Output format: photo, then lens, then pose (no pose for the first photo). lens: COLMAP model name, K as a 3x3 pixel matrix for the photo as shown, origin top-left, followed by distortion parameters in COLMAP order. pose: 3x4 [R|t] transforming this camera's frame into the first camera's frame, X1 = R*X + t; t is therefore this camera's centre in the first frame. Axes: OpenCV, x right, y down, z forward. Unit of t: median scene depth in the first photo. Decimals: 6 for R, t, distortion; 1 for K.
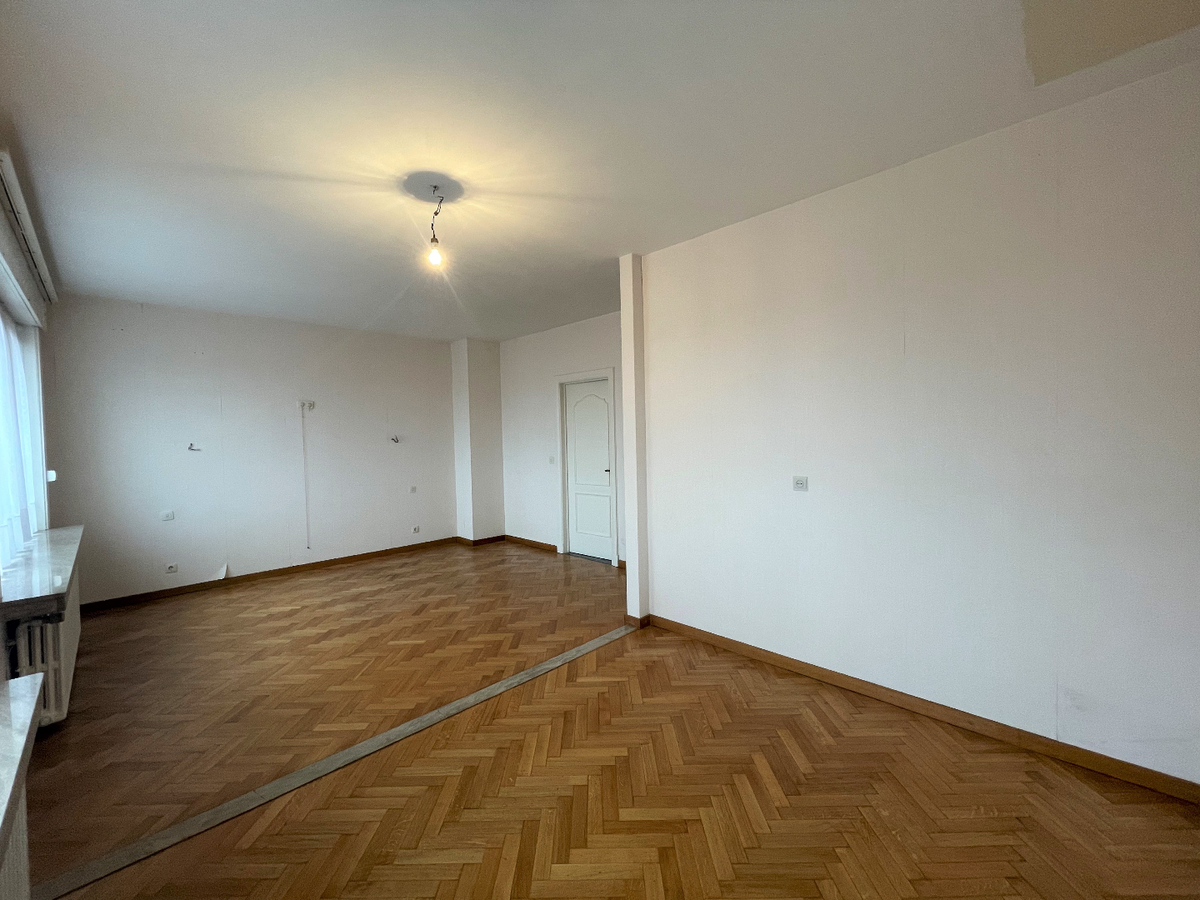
lens RADIAL K [[482.8, 0, 596.6], [0, 482.8, 450.3], [0, 0, 1]] dist [-0.007182, 0.001081]
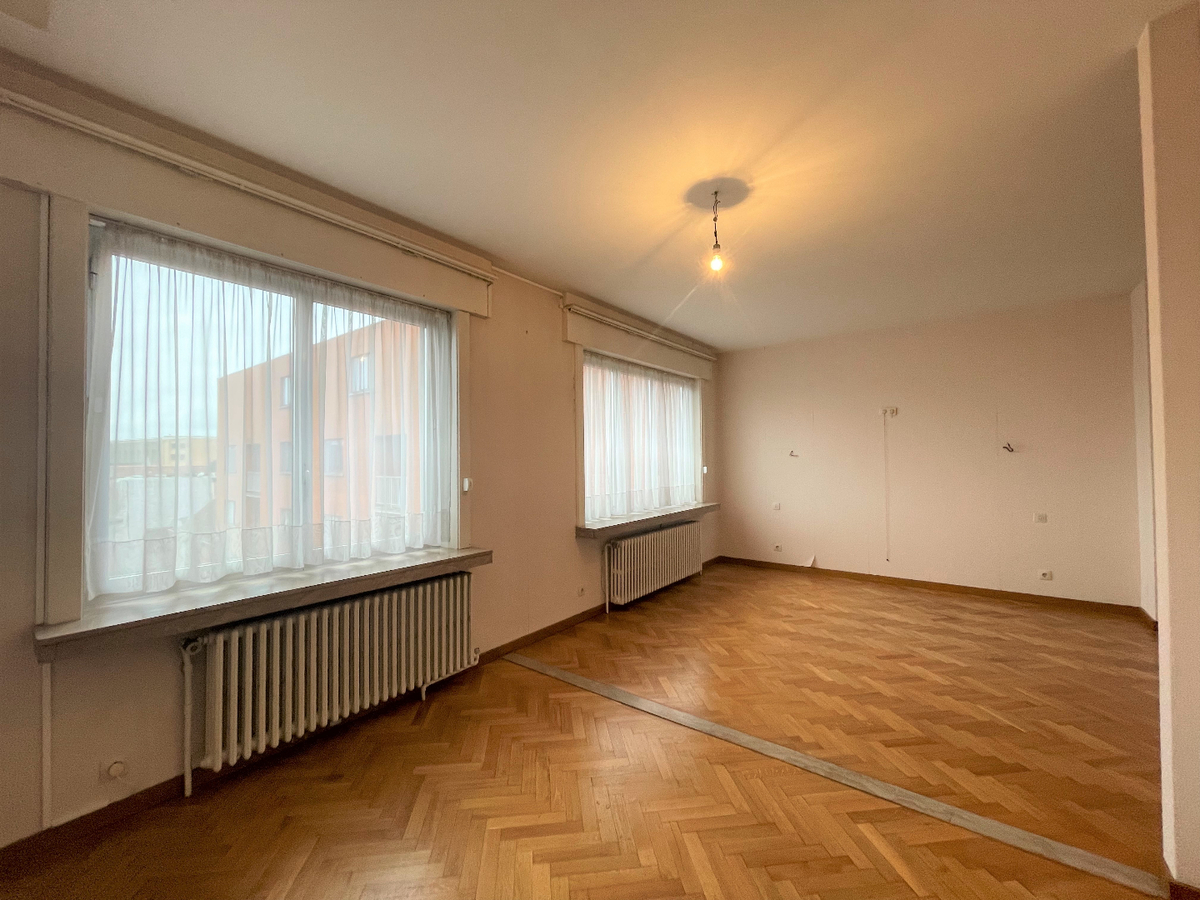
lens RADIAL K [[482.8, 0, 589.8], [0, 482.8, 450.7], [0, 0, 1]] dist [-0.007182, 0.001081]
pose [[0.118324, 0.007953, -0.992943, 0.384517], [-0.023501, 0.999710, 0.005207, -0.009481], [0.992697, 0.022719, 0.118476, 0.392421]]
